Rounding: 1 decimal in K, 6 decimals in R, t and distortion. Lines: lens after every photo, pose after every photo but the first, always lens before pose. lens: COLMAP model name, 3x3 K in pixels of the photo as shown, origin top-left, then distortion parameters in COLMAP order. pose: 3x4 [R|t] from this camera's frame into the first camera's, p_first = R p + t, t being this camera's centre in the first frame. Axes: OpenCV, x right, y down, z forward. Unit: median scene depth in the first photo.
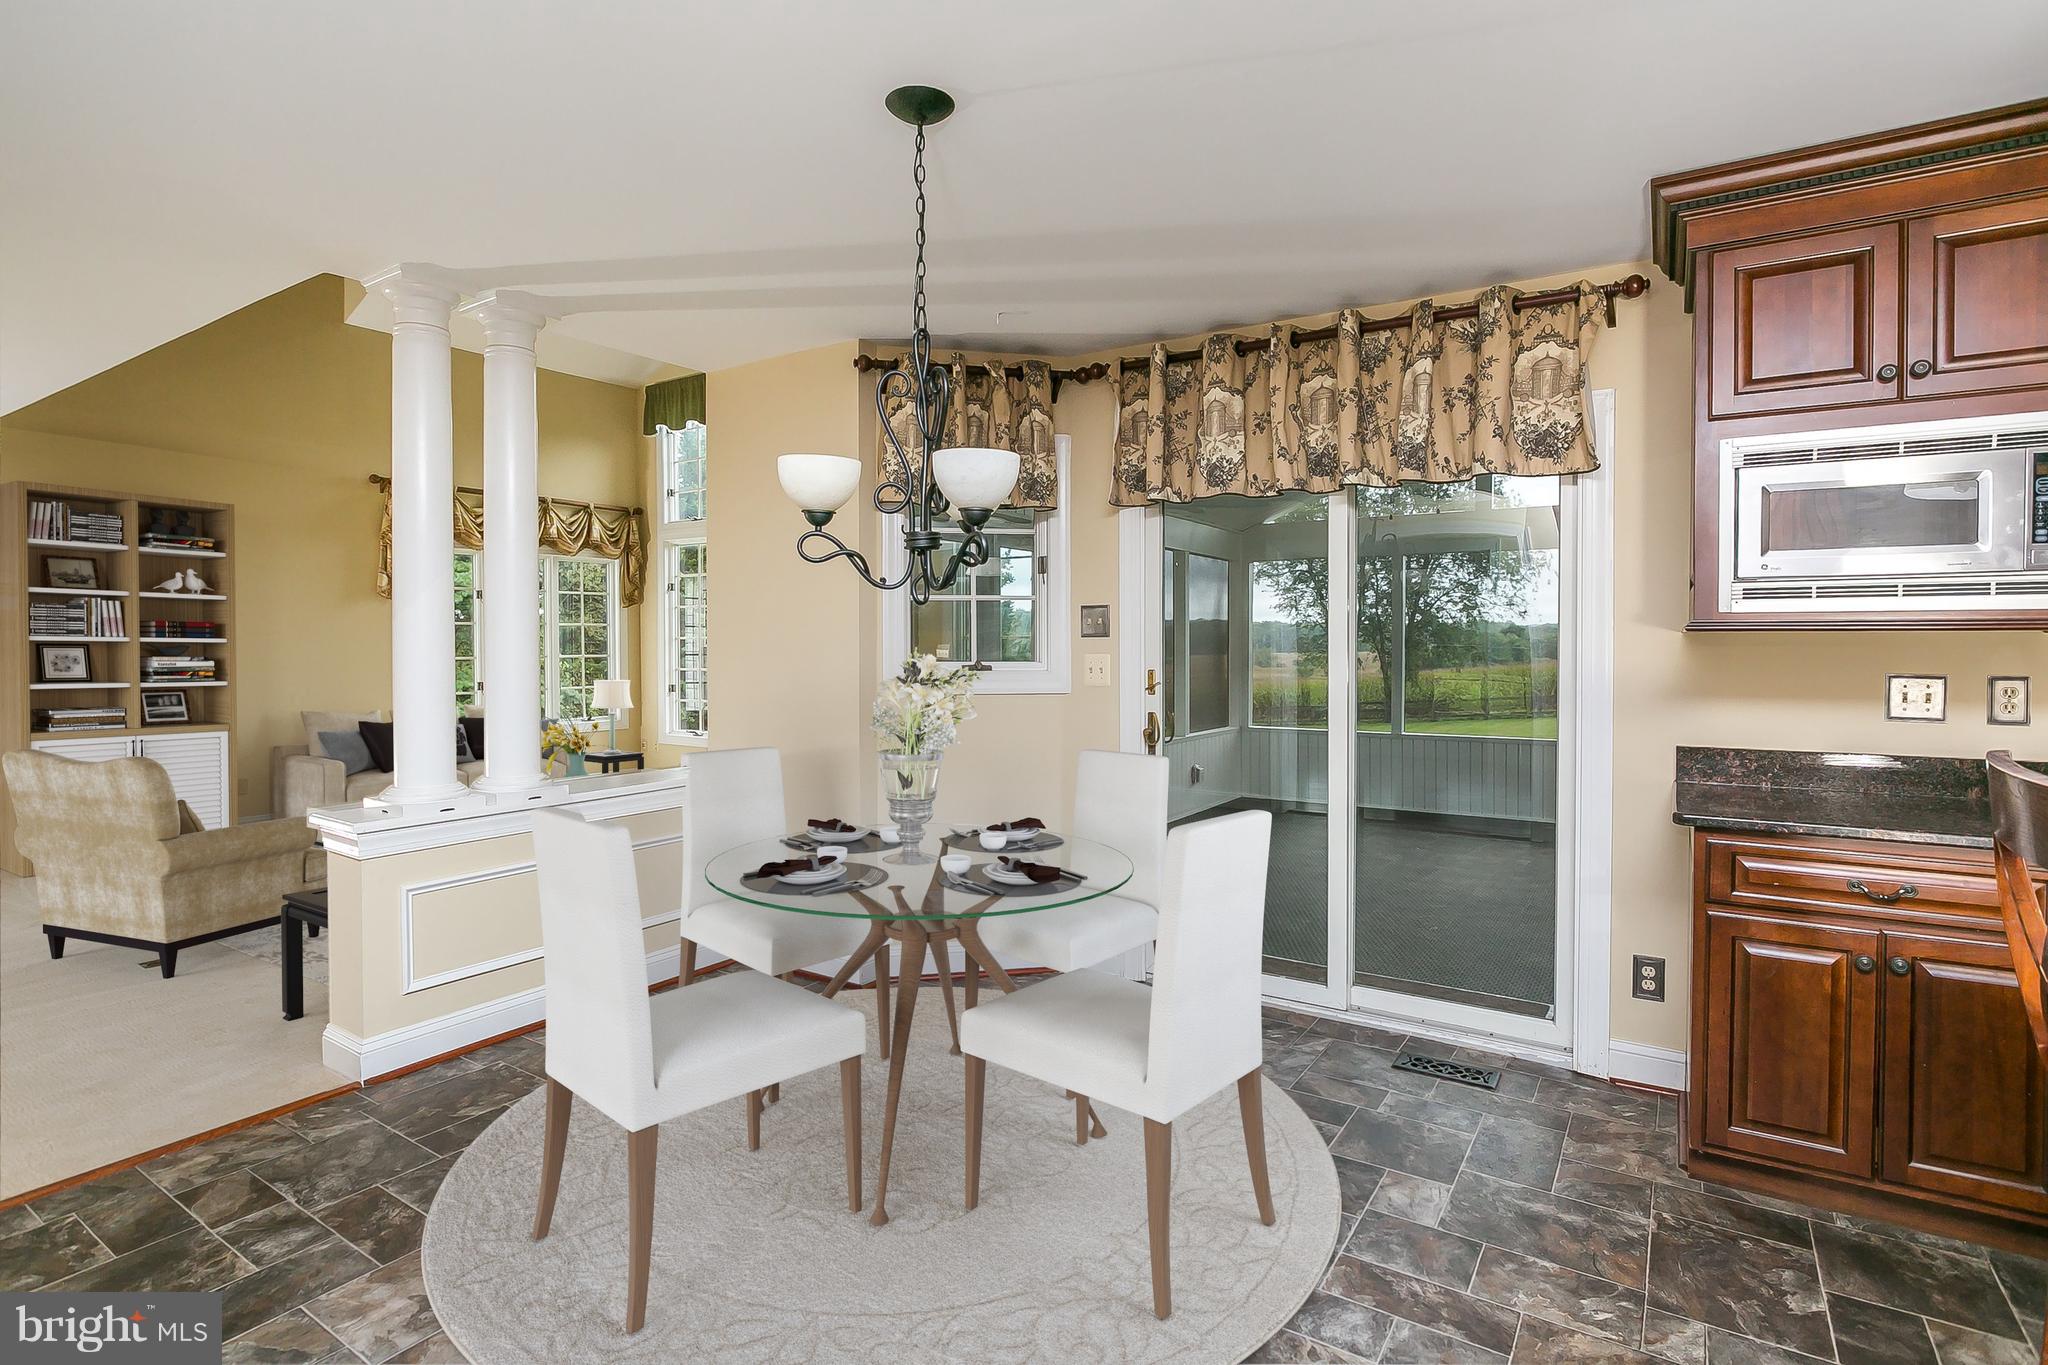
lens RADIAL K [[1065.9, 0, 1019.5], [0, 1065.9, 629.3], [0, 0, 1]] dist [0.034672, -0.000759]
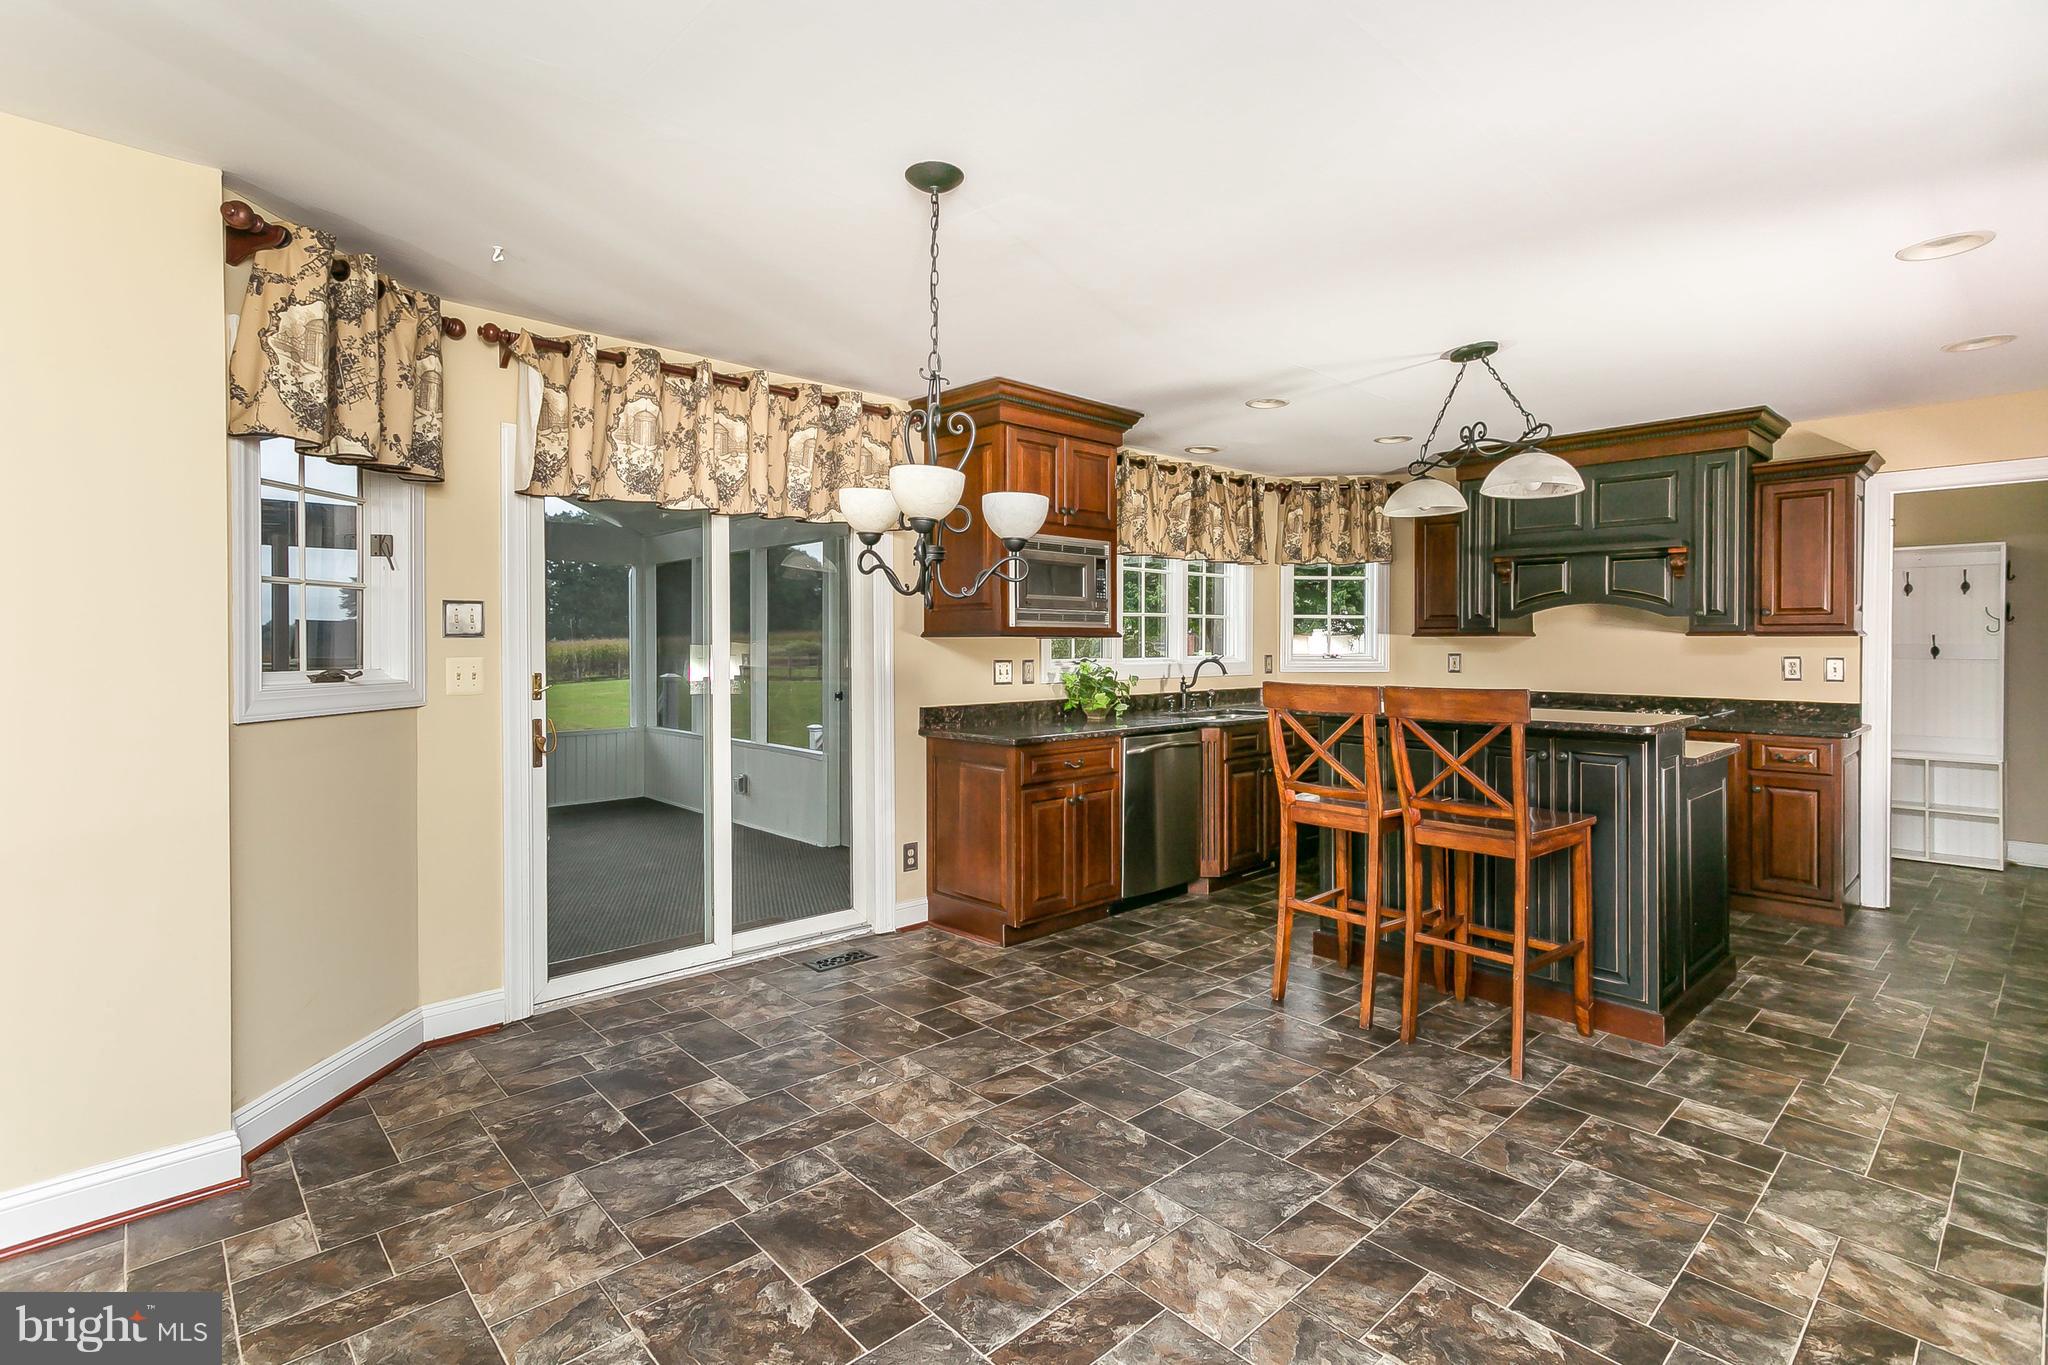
lens RADIAL K [[983.2, 0, 1019.9], [0, 983.2, 628.1], [0, 0, 1]] dist [-0.023904, 0.017607]
pose [[0.264427, 0.000509, 0.964405, -0.655924], [-0.010347, 0.999944, 0.002309, -0.015004], [-0.964350, -0.010590, 0.264418, 0.403862]]
